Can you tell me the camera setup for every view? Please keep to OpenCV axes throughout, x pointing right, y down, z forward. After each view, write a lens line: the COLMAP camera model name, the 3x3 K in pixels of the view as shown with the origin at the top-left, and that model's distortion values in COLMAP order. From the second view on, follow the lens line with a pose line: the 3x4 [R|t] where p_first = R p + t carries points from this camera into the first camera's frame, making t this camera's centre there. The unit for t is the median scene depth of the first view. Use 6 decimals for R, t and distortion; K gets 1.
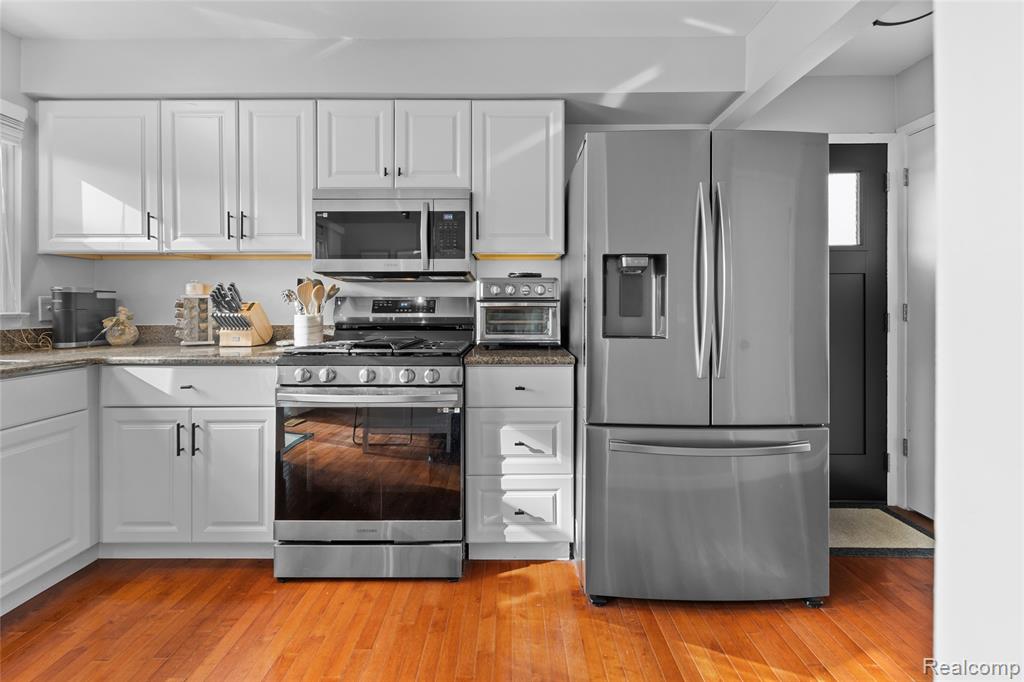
lens RADIAL K [[437.3, 0, 500.9], [0, 437.3, 306.0], [0, 0, 1]] dist [0.001006, -0.001718]
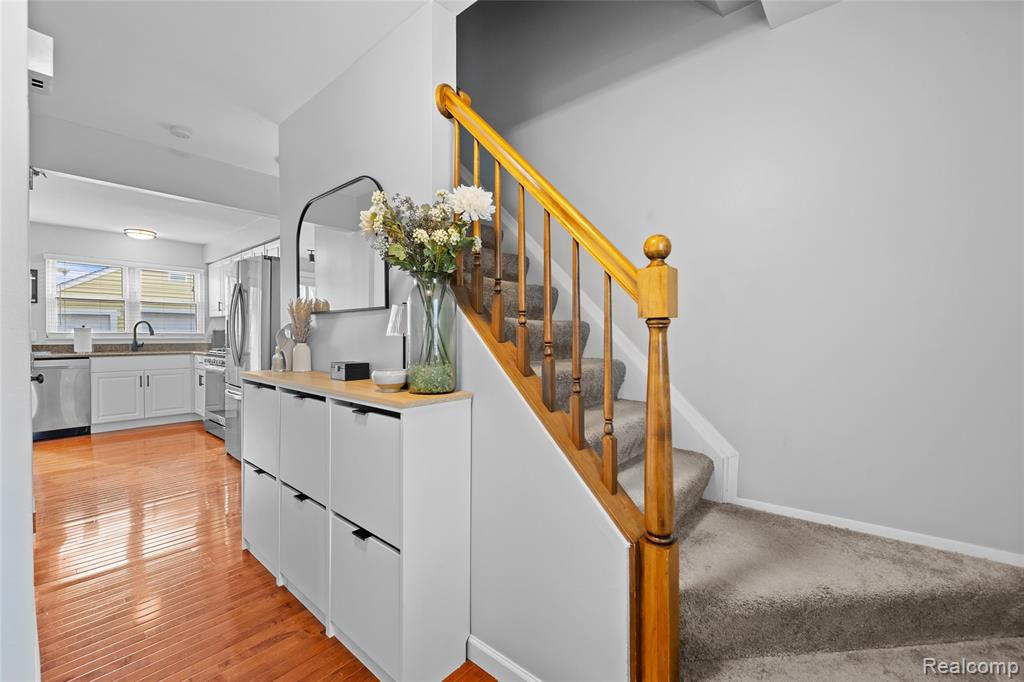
lens RADIAL K [[420.4, 0, 521.5], [0, 420.4, 340.1], [0, 0, 1]] dist [0.003939, -0.000711]
pose [[0.779048, 0.003574, -0.626954, 2.382122], [0.003182, 0.999948, 0.009655, 0.010741], [0.626956, -0.009516, 0.778996, 0.117325]]
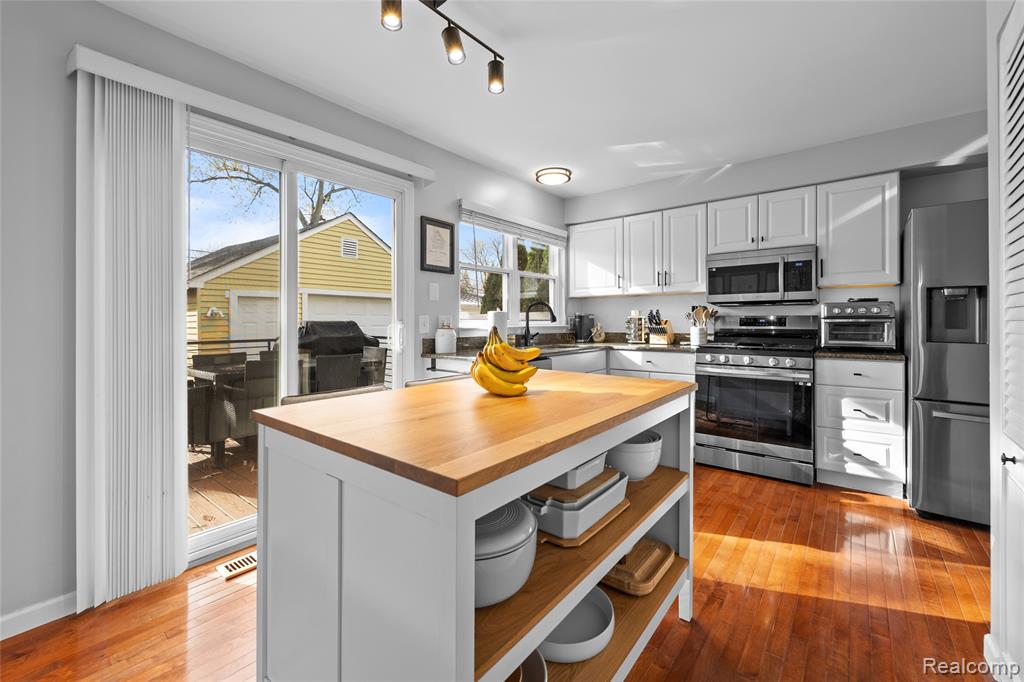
lens RADIAL K [[420.4, 0, 522.5], [0, 420.4, 320.3], [0, 0, 1]] dist [0.003939, -0.000711]
pose [[0.794308, -0.004081, -0.607502, 0.007799], [0.003136, 0.999992, -0.002617, -0.004064], [0.607507, 0.000173, 0.794314, -0.795128]]
